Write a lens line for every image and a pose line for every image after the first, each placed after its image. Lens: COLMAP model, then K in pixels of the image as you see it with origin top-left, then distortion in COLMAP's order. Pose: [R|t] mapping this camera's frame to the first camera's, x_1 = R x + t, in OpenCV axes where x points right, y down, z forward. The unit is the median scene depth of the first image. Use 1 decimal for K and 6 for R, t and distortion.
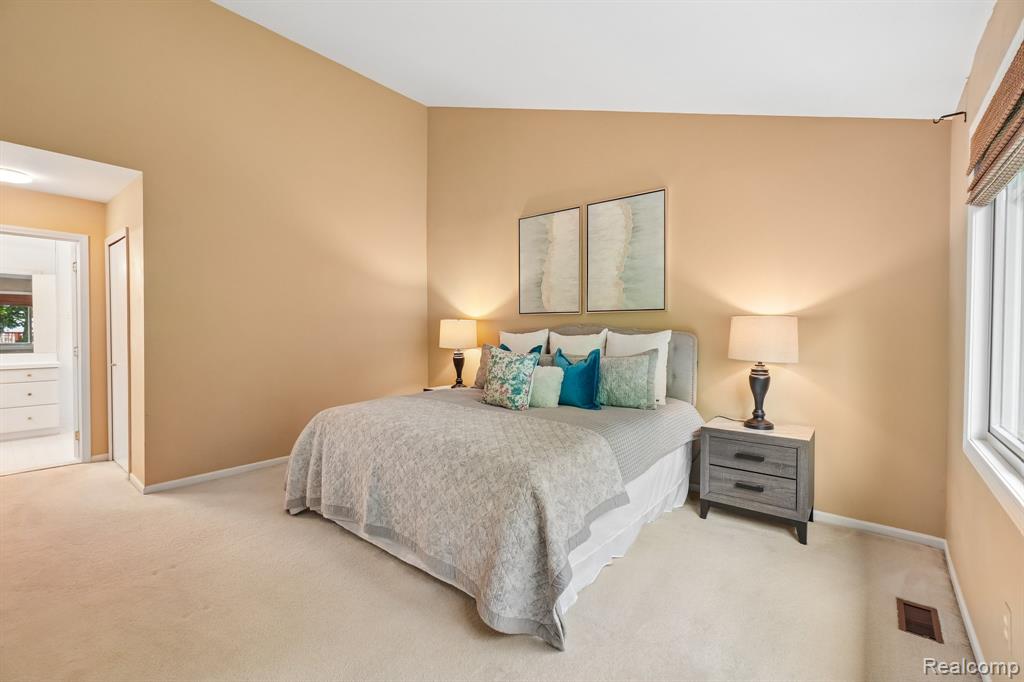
lens RADIAL K [[453.6, 0, 509.3], [0, 453.6, 335.7], [0, 0, 1]] dist [-0.000418, 0.000223]
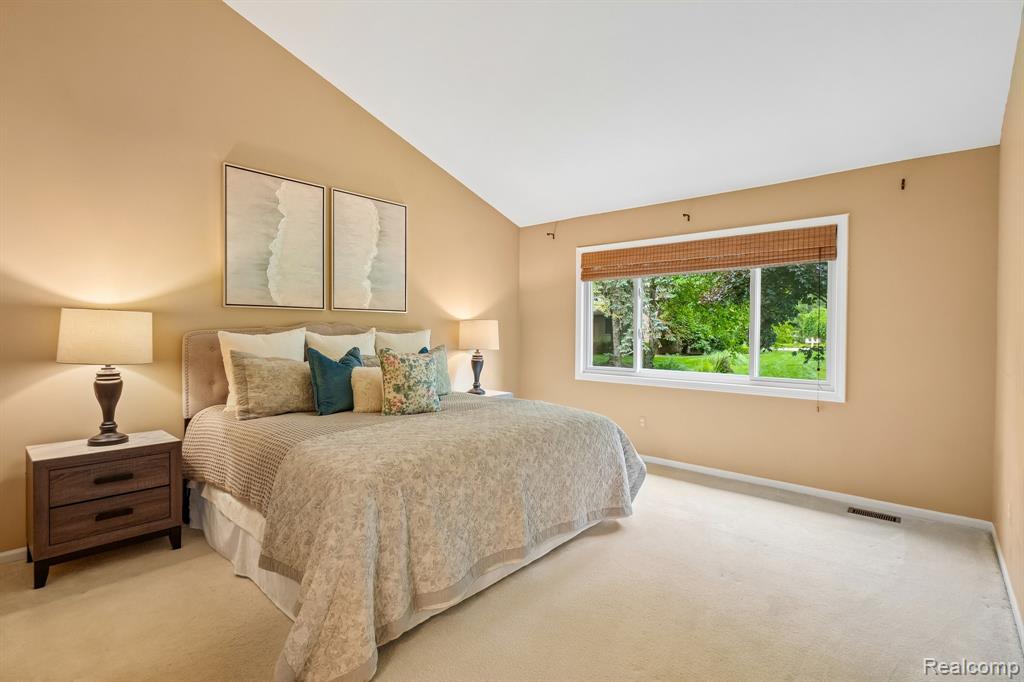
lens RADIAL K [[472.5, 0, 517.7], [0, 472.5, 335.3], [0, 0, 1]] dist [-0.016881, 0.000716]
pose [[0.037563, -0.015151, 0.999179, -0.697988], [0.005453, 0.999873, 0.014957, -0.010339], [-0.999279, 0.004887, 0.037641, 0.556904]]
